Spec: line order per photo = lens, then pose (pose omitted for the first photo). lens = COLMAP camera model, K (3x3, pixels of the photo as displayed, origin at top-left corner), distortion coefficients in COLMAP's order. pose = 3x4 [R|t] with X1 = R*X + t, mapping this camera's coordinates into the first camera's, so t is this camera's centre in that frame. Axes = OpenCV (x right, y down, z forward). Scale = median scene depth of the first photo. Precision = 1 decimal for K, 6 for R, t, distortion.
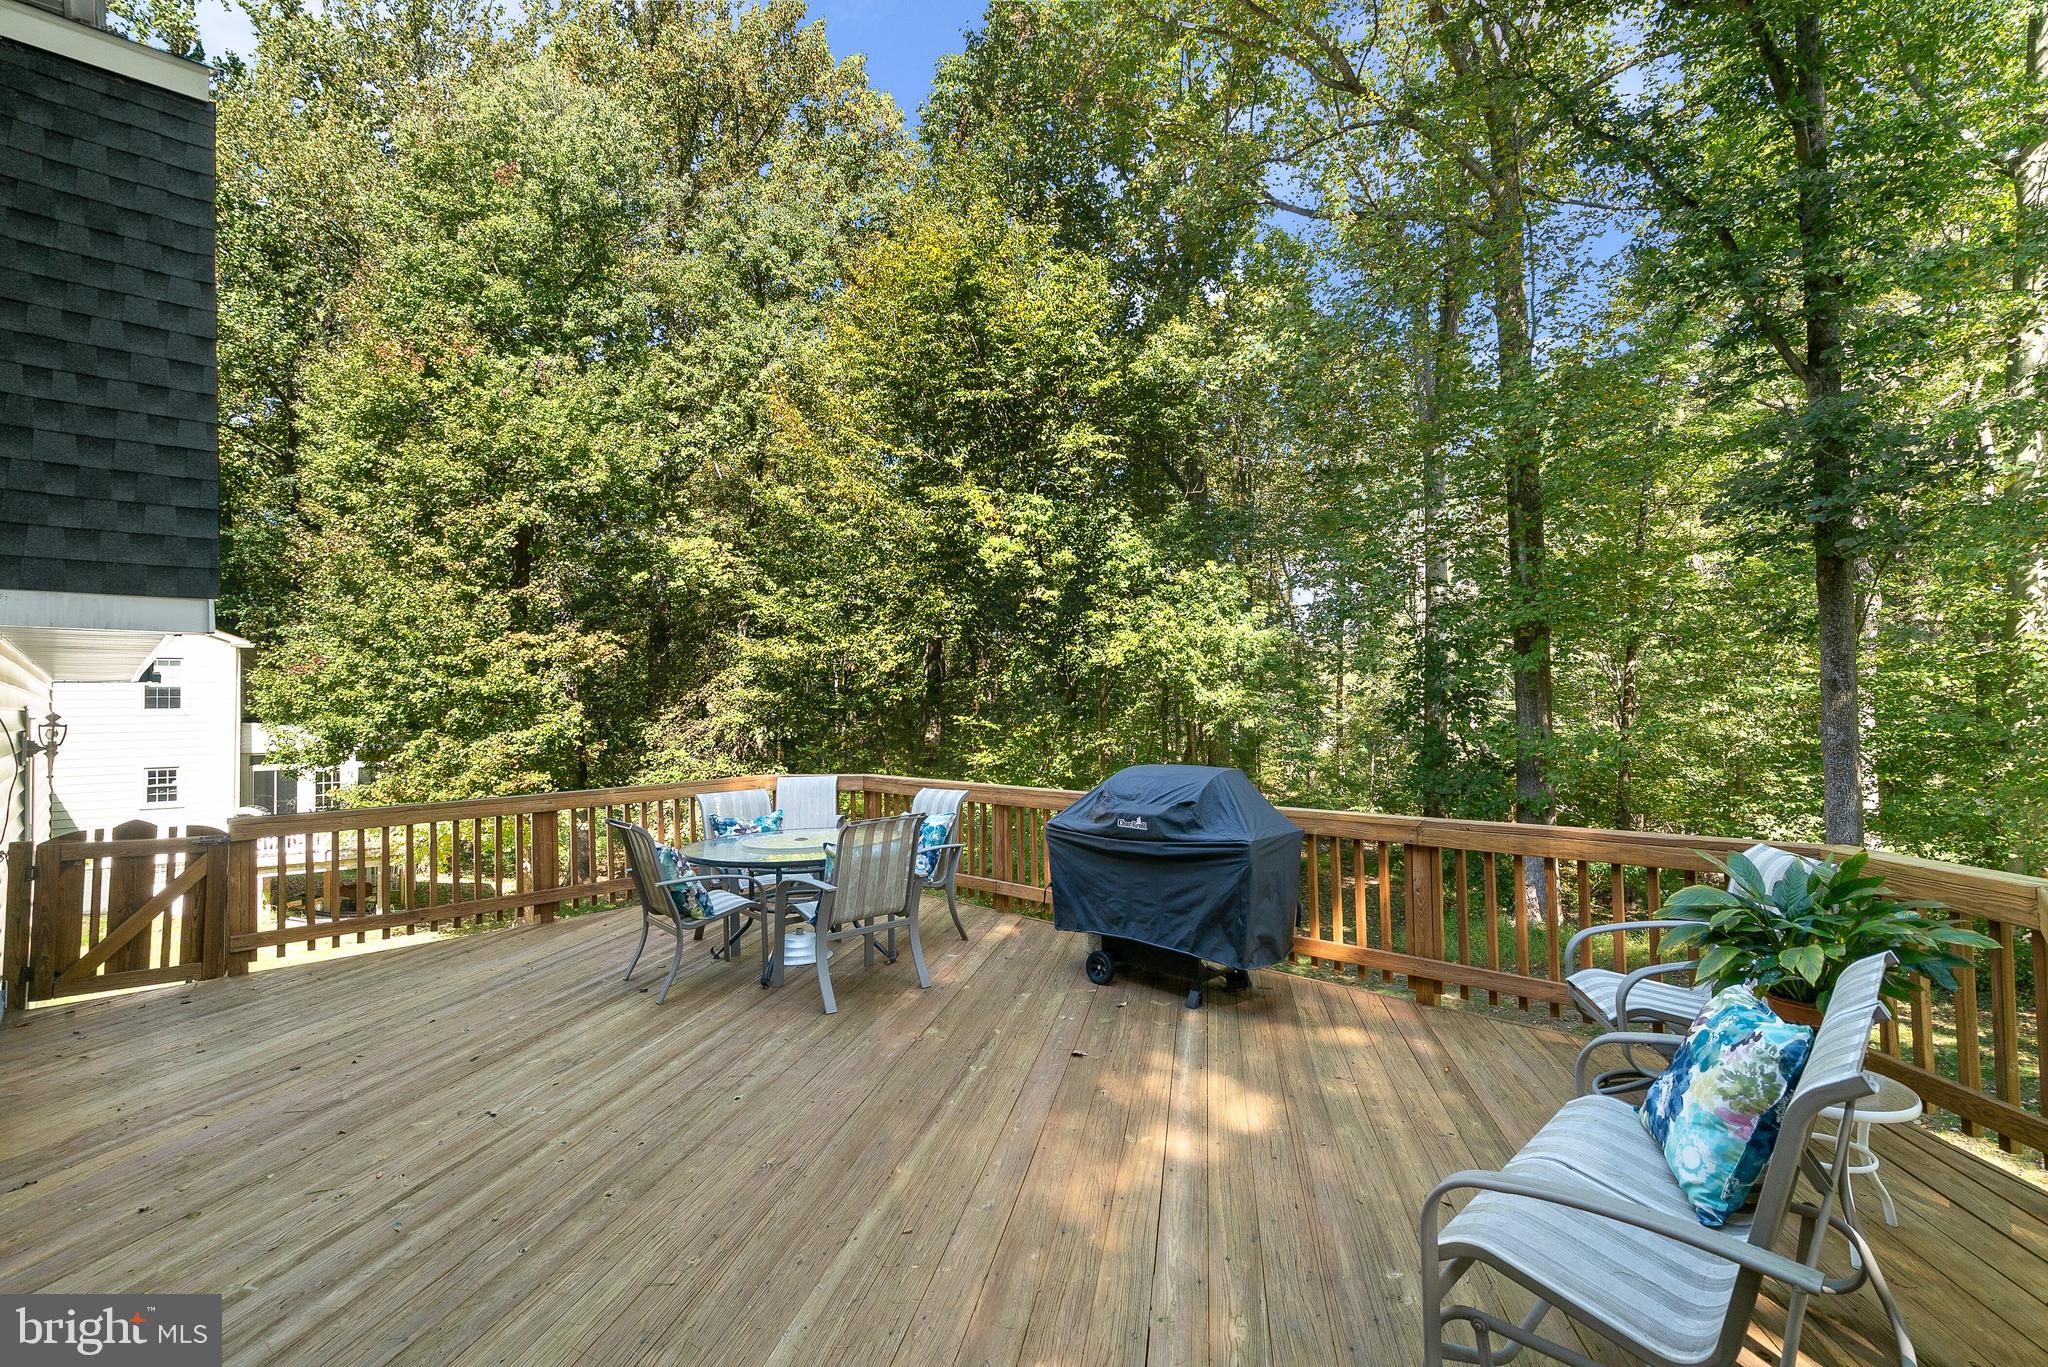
lens RADIAL K [[941.6, 0, 1025.0], [0, 941.6, 687.6], [0, 0, 1]] dist [0.000347, -0.000008]
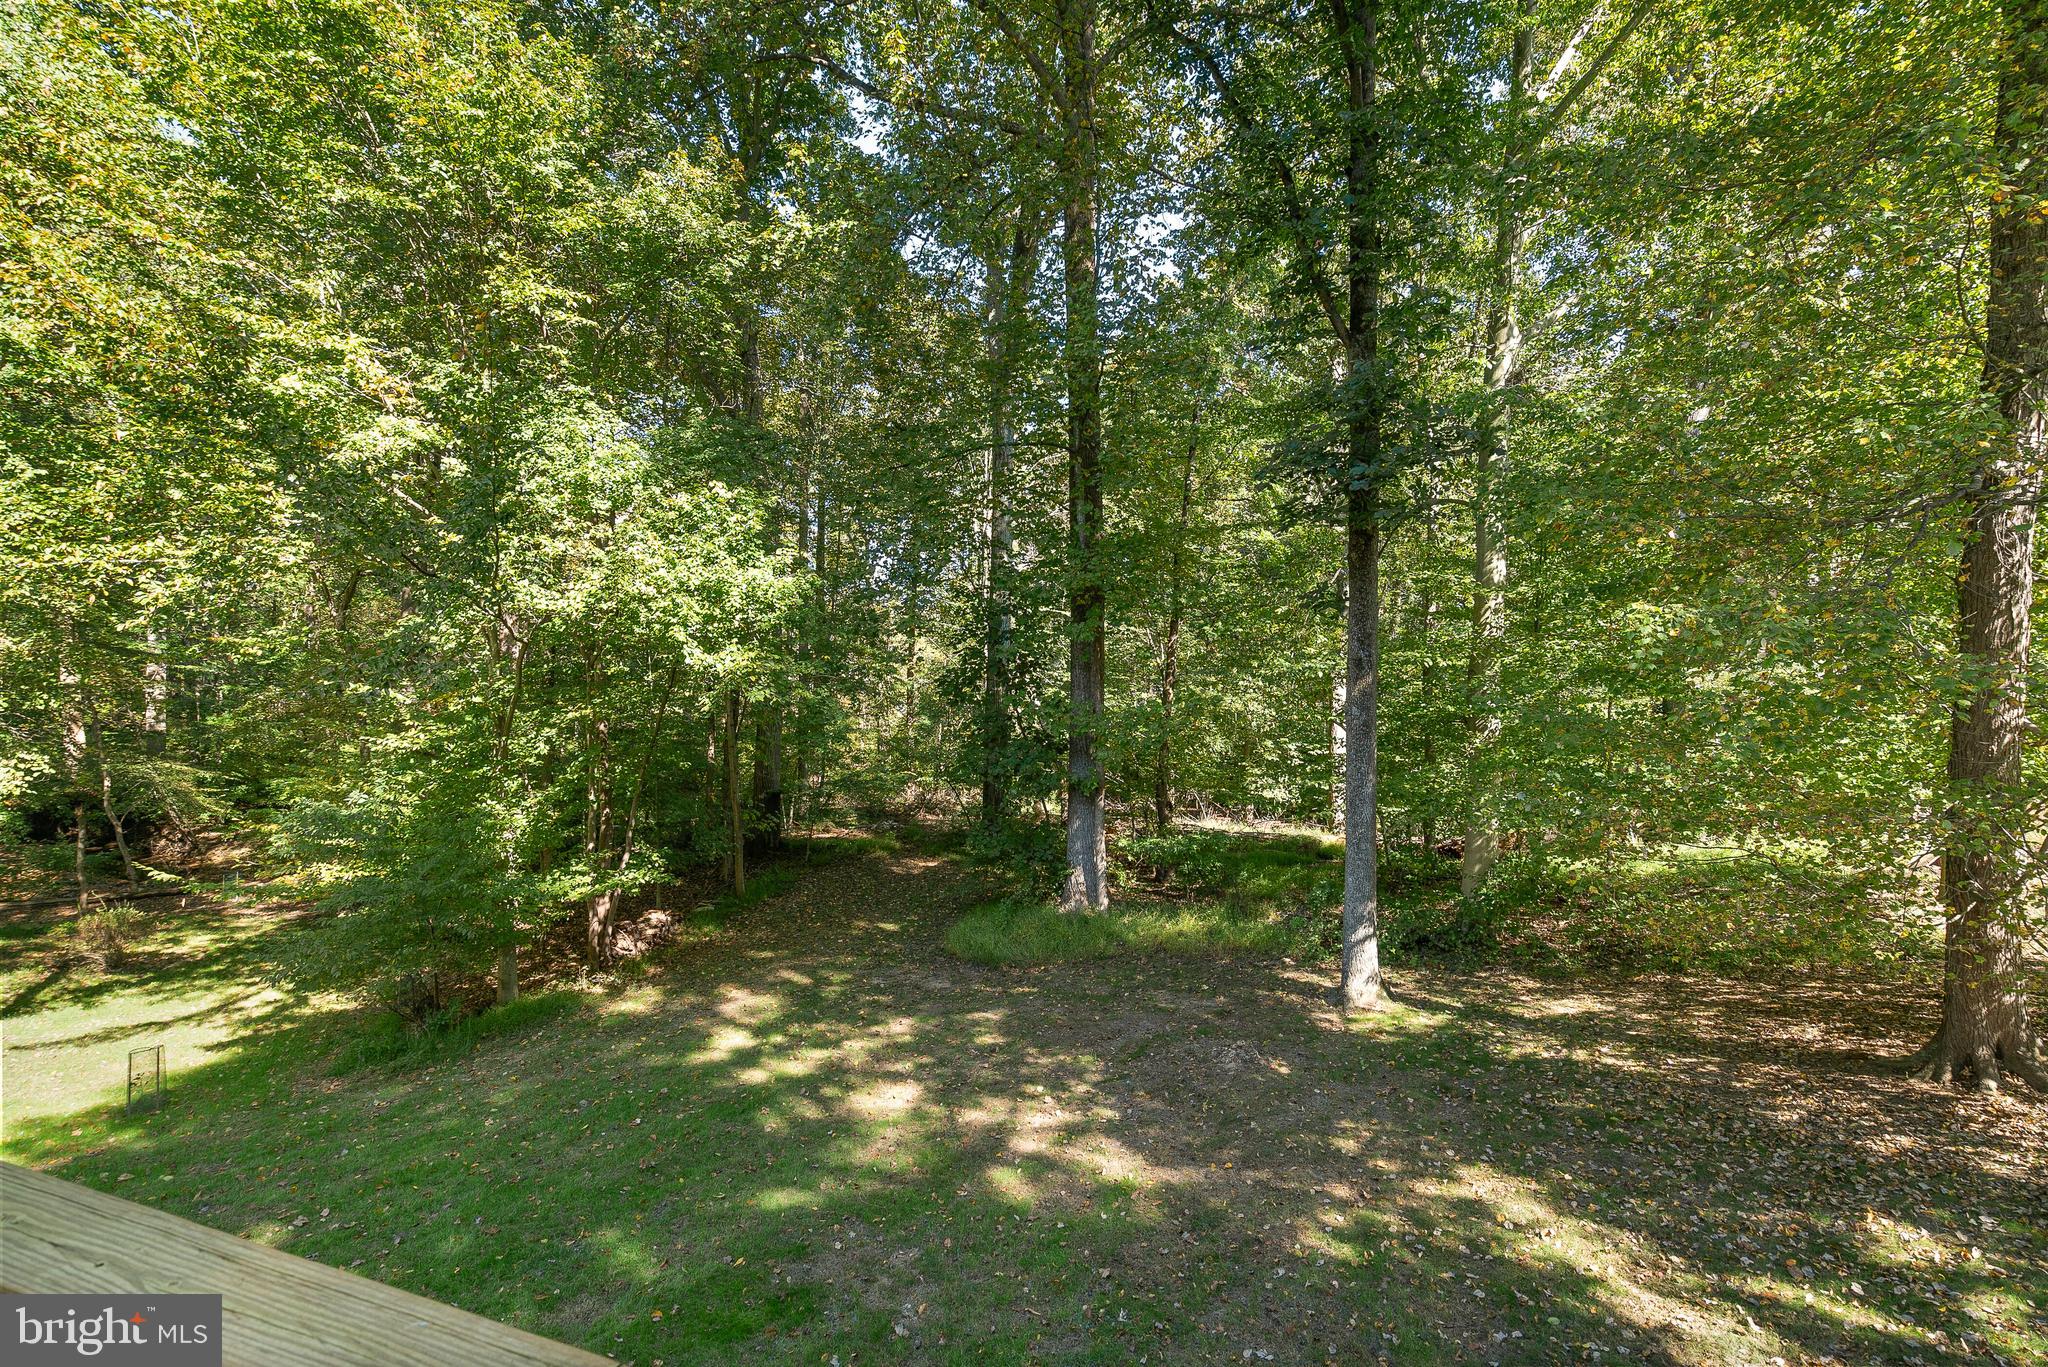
lens RADIAL K [[941.6, 0, 1025.0], [0, 941.6, 687.6], [0, 0, 1]] dist [0.000347, -0.000008]
pose [[0.908207, 0.013233, 0.418312, 0.100580], [-0.028590, 0.999127, 0.030466, 0.001246], [-0.417544, -0.039629, 0.907792, 0.190035]]
